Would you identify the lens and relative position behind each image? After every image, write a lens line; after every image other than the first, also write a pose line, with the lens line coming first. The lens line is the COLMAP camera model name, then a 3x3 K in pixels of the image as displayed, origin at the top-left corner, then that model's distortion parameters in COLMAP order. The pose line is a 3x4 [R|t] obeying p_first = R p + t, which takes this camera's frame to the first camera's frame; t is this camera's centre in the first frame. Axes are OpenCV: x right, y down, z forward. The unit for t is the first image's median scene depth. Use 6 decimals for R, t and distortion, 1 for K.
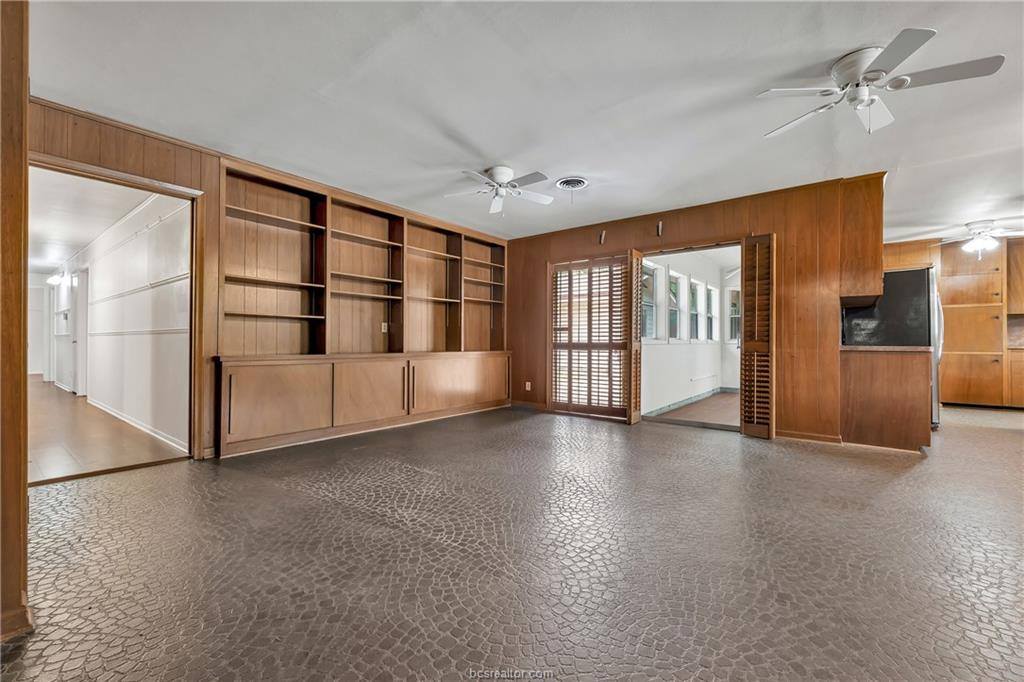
lens RADIAL K [[423.1, 0, 512.0], [0, 423.1, 341.0], [0, 0, 1]] dist [0.022992, 0.000001]
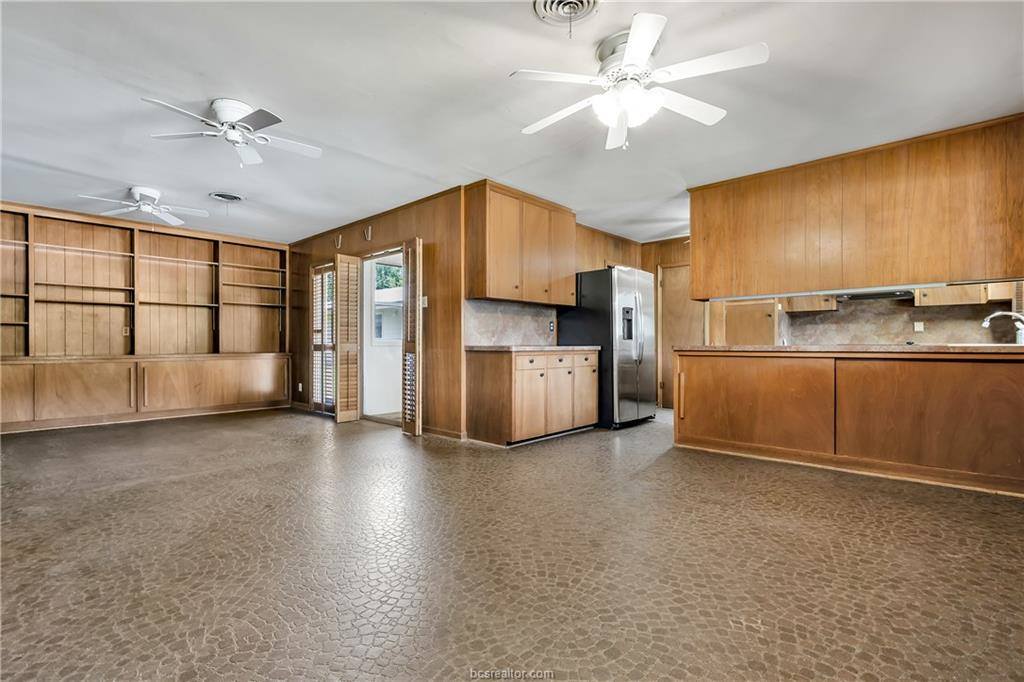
lens RADIAL K [[485.9, 0, 512.0], [0, 485.9, 341.0], [0, 0, 1]] dist [0.020579, 0.000529]
pose [[0.996180, -0.006840, -0.087050, 0.650928], [0.006696, 0.999976, -0.001945, 0.001330], [0.087062, 0.001355, 0.996202, -0.130084]]
